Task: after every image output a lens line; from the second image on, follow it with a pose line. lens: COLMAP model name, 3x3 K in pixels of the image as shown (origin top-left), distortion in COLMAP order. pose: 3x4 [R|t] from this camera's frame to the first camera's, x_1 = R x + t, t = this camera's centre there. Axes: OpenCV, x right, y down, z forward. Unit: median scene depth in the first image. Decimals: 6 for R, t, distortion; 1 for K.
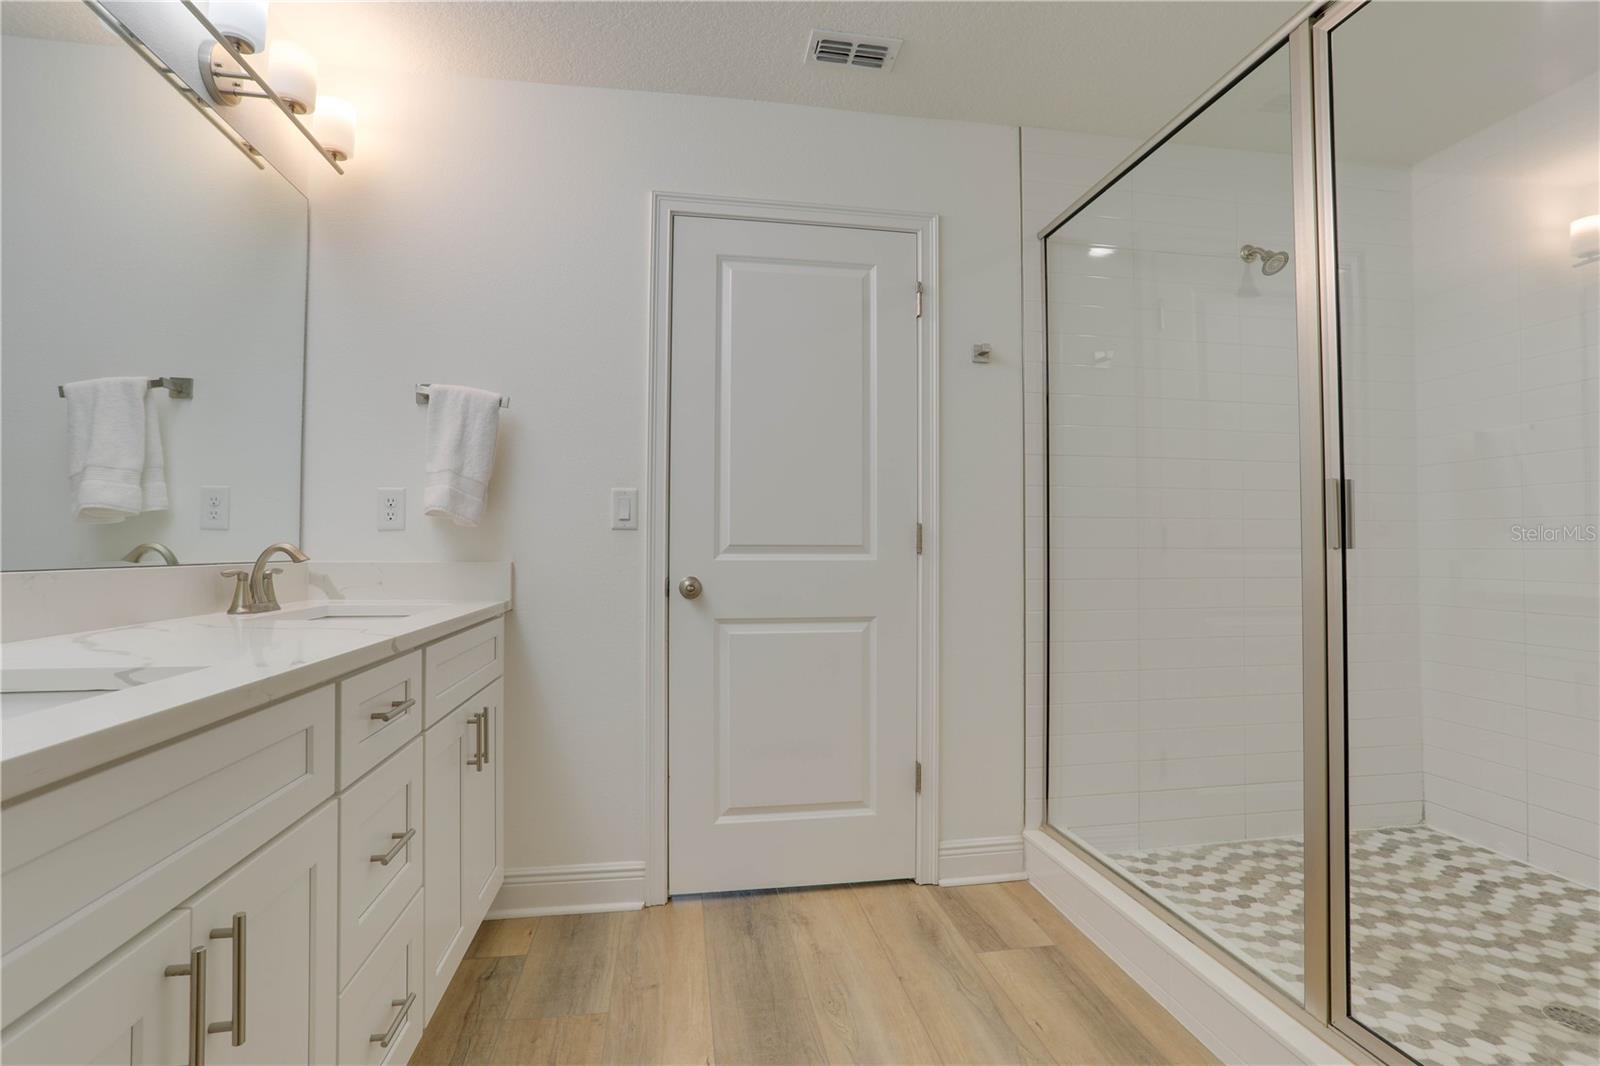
lens RADIAL K [[780.2, 0, 803.9], [0, 780.2, 531.1], [0, 0, 1]] dist [-0.060665, 0.033109]
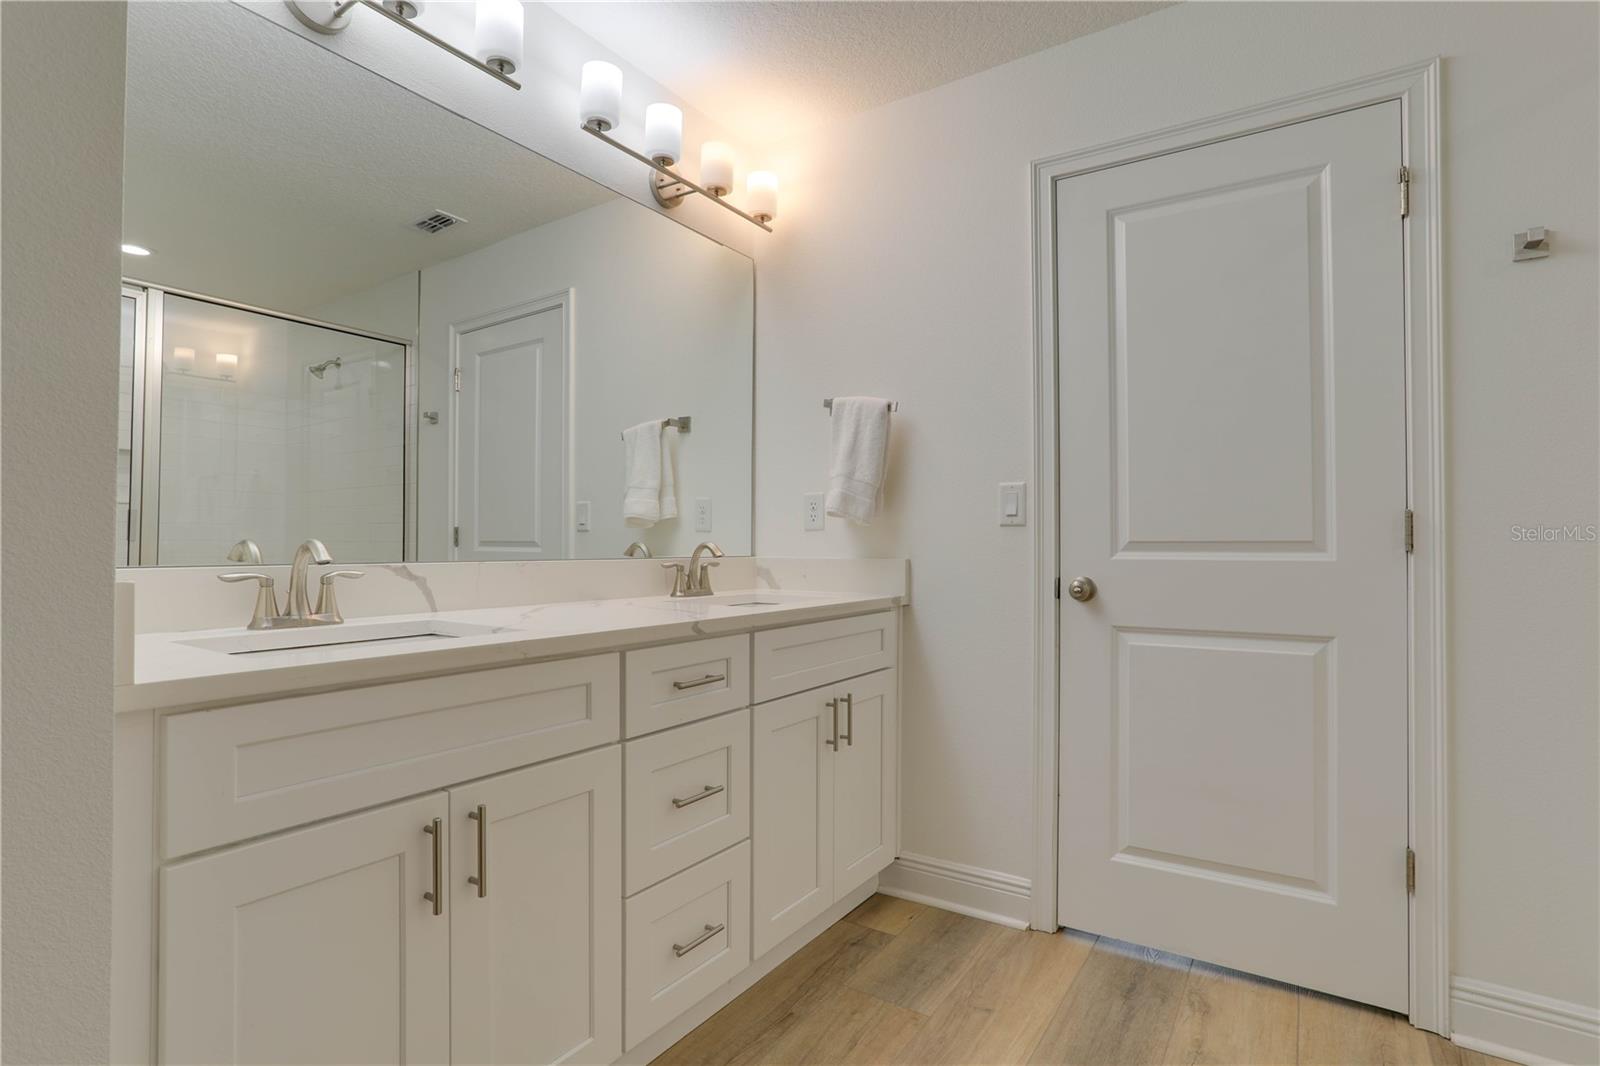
lens RADIAL K [[787.8, 0, 801.0], [0, 787.8, 529.2], [0, 0, 1]] dist [-0.063517, 0.034354]
pose [[0.730888, -0.014428, -0.682345, 0.255117], [0.015350, 0.999871, -0.004700, 0.002940], [0.682325, -0.007039, 0.731015, 0.134470]]
